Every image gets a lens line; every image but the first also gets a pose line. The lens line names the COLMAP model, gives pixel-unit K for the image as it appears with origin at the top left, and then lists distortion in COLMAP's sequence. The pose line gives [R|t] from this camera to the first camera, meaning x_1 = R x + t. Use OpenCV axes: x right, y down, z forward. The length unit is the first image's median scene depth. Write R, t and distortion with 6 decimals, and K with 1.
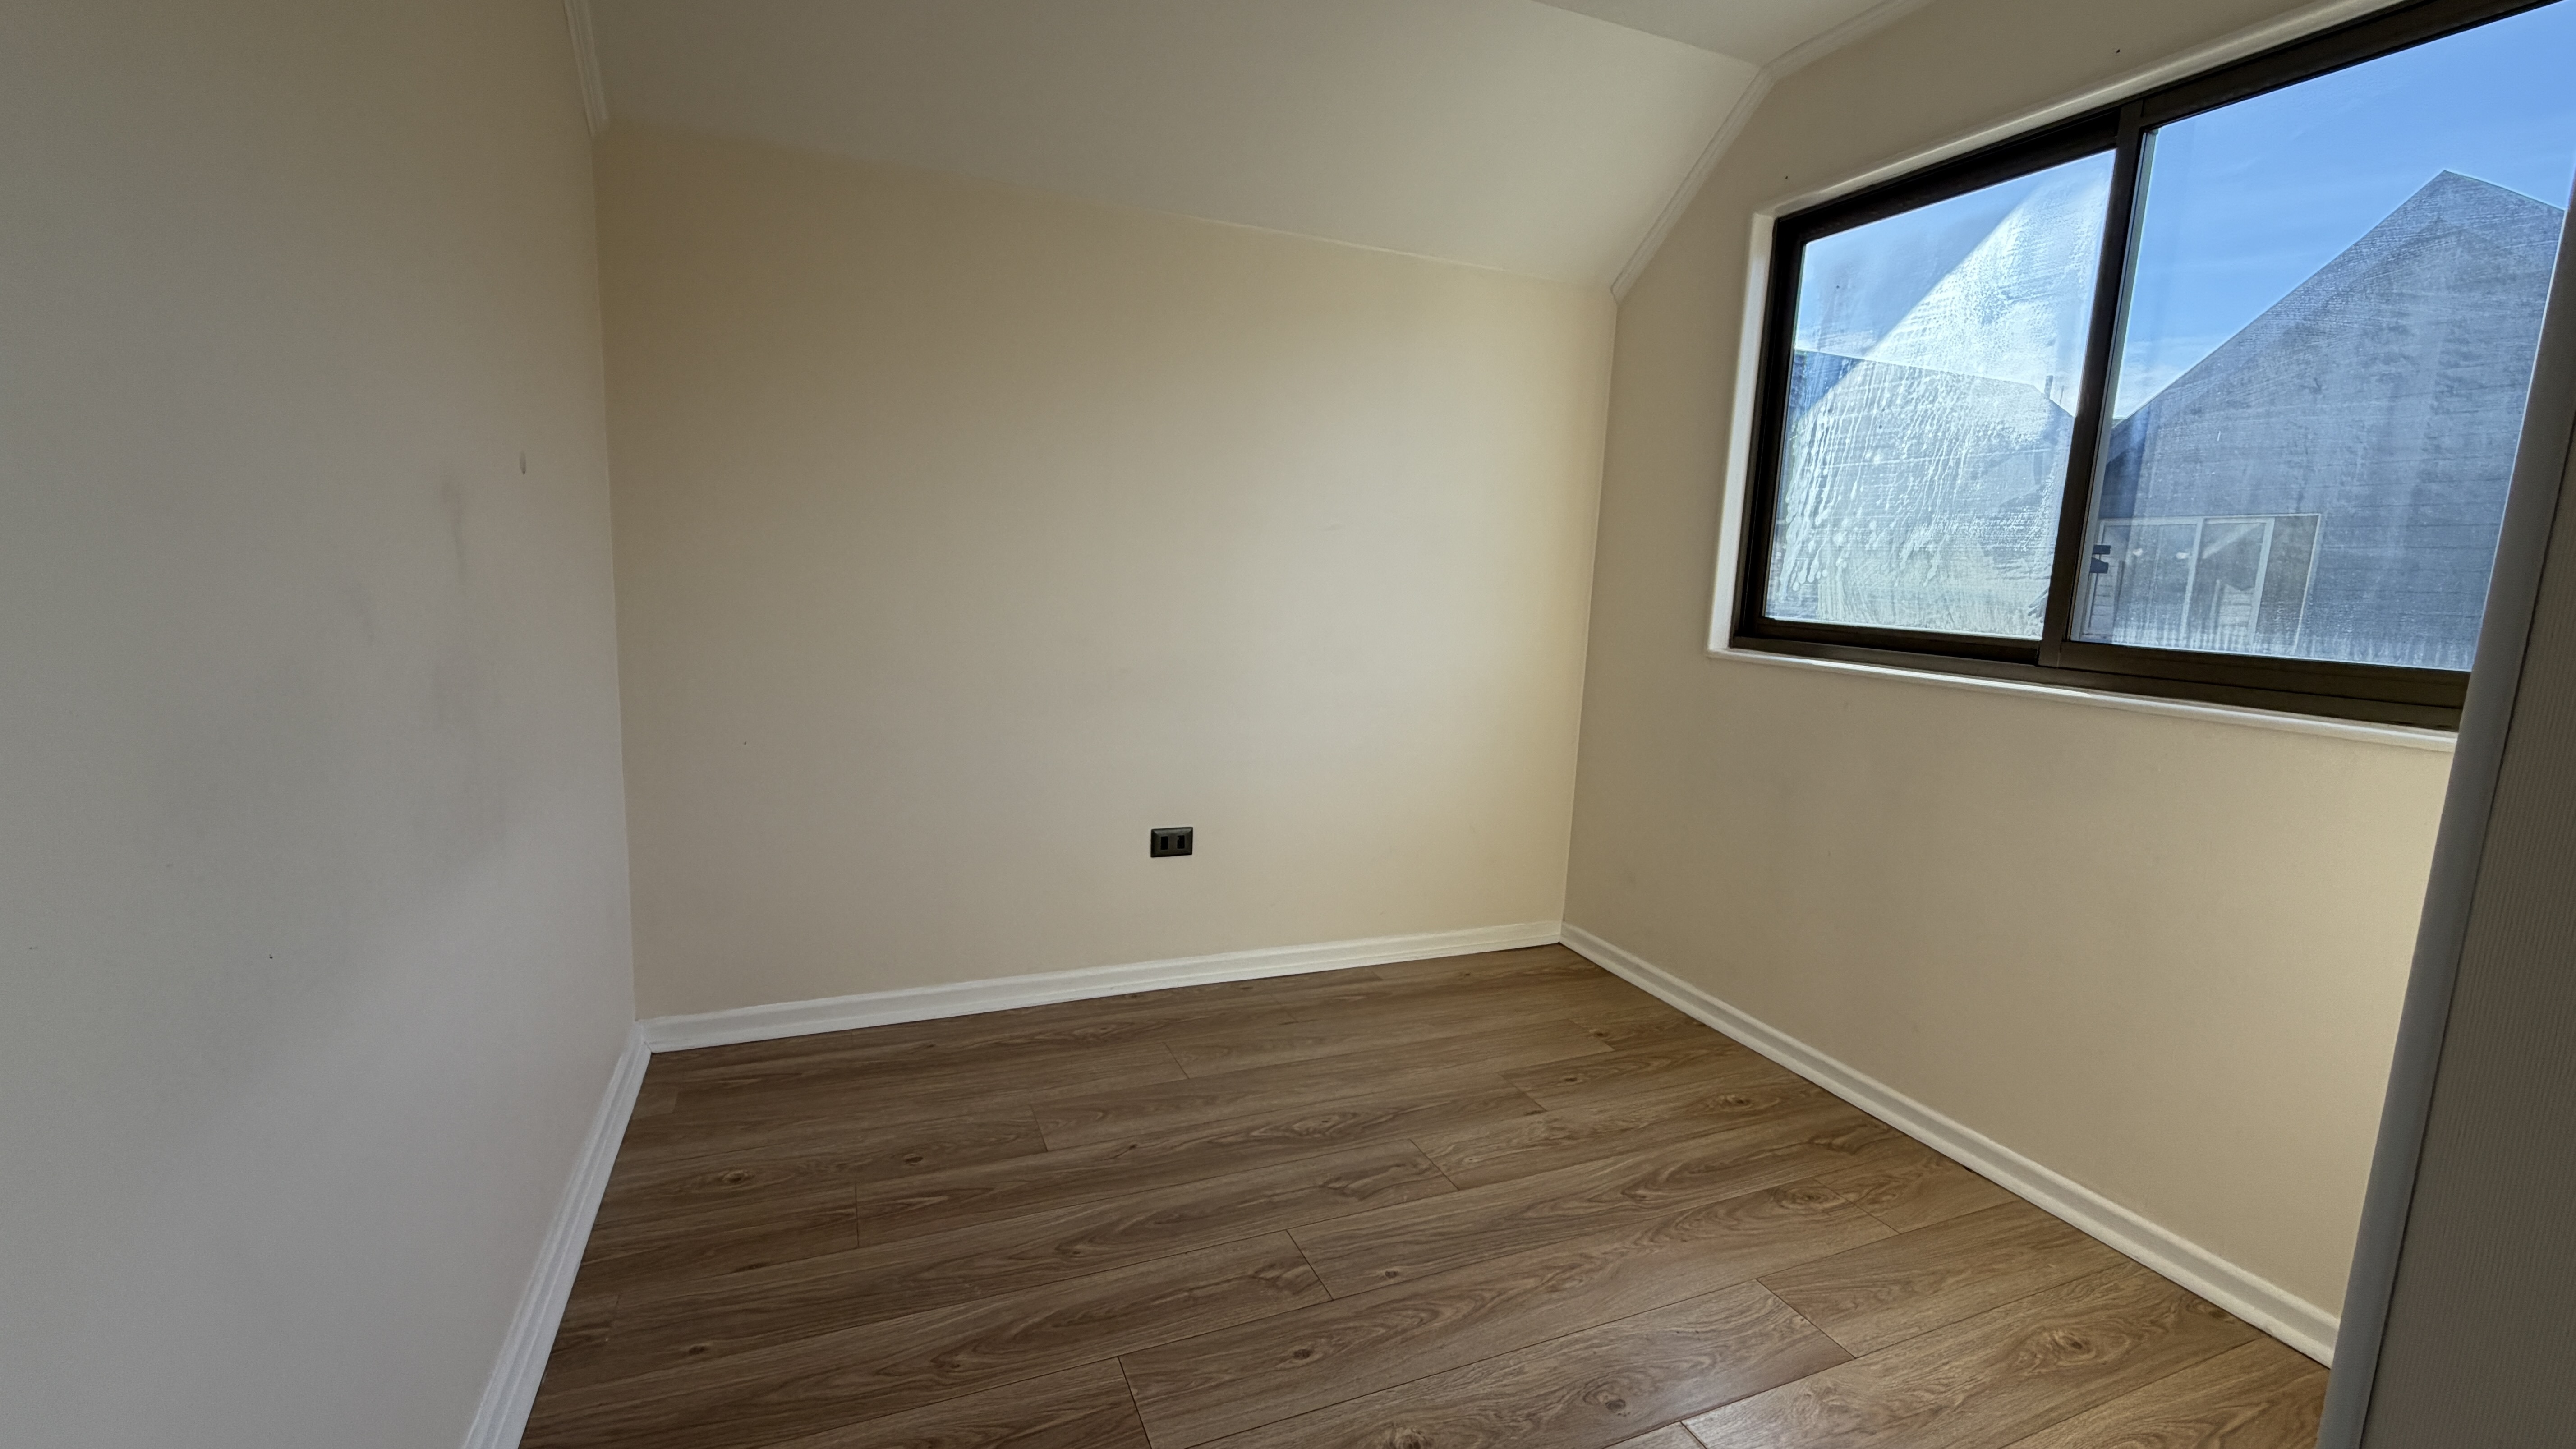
lens RADIAL K [[1022.7, 0, 1288.0], [0, 1022.7, 724.5], [0, 0, 1]] dist [-0.002213, -0.000138]
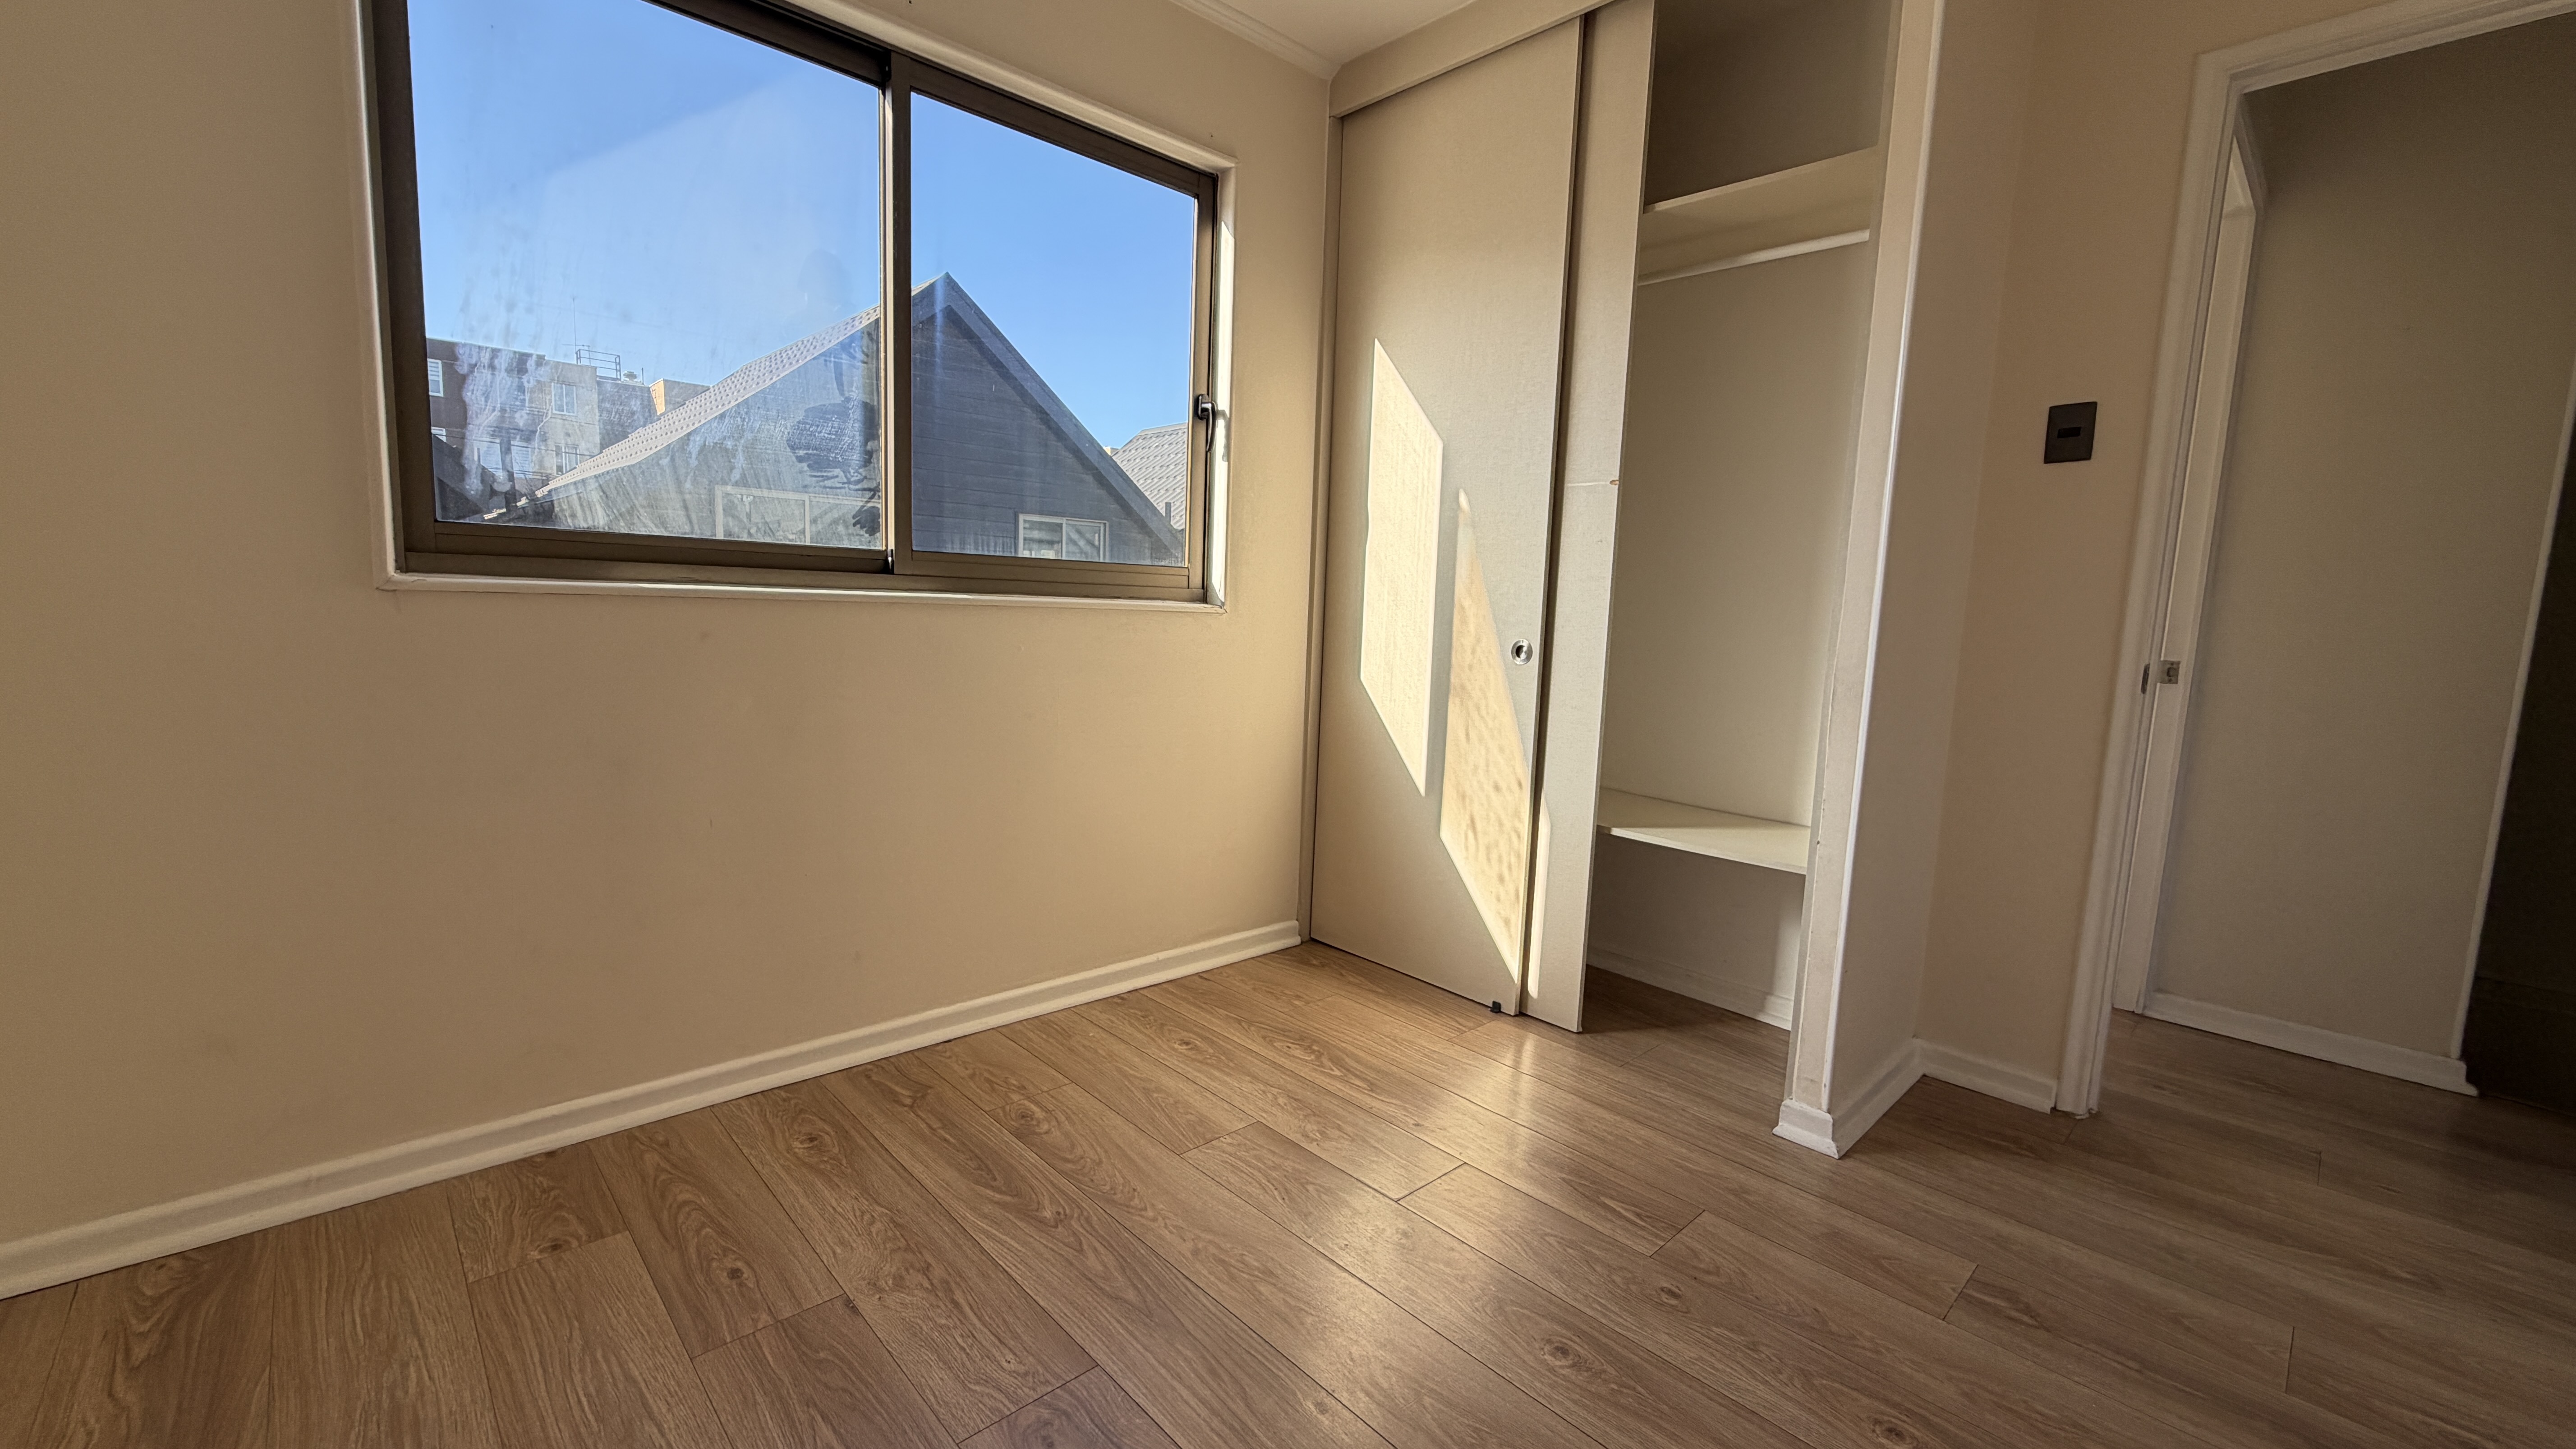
lens RADIAL K [[1032.7, 0, 1249.8], [0, 1032.7, 730.7], [0, 0, 1]] dist [-0.002073, 0.000084]
pose [[-0.318014, -0.171346, 0.932474, -0.448370], [0.091036, 0.973470, 0.209926, -0.098568], [-0.943705, 0.151648, -0.293979, 1.068924]]
